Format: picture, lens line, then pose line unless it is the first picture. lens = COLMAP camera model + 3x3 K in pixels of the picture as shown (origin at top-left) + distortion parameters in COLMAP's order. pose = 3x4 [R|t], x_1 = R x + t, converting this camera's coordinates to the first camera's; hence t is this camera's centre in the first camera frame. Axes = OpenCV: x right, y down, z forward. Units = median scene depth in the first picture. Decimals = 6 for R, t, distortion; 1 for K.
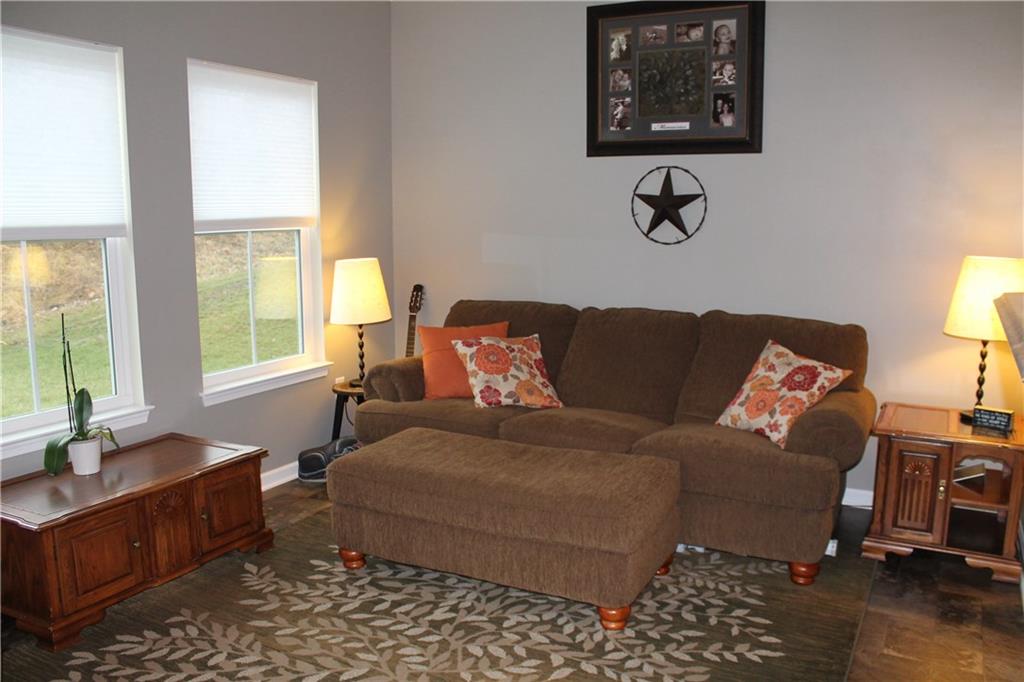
lens RADIAL K [[849.7, 0, 512.0], [0, 849.7, 341.0], [0, 0, 1]] dist [-0.180698, 0.182966]
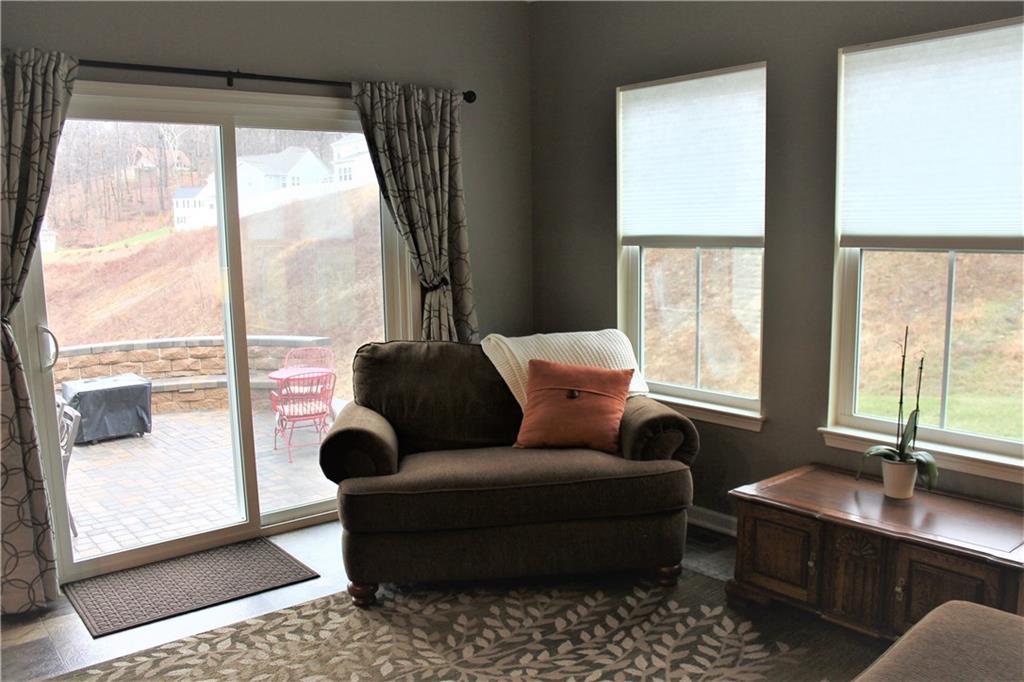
lens RADIAL K [[849.7, 0, 512.0], [0, 849.7, 341.0], [0, 0, 1]] dist [-0.180698, 0.182966]
pose [[-0.363114, 0.135135, -0.921893, 0.621697], [-0.125019, 0.973413, 0.191930, -0.176941], [0.923319, 0.184946, -0.336566, 1.095606]]
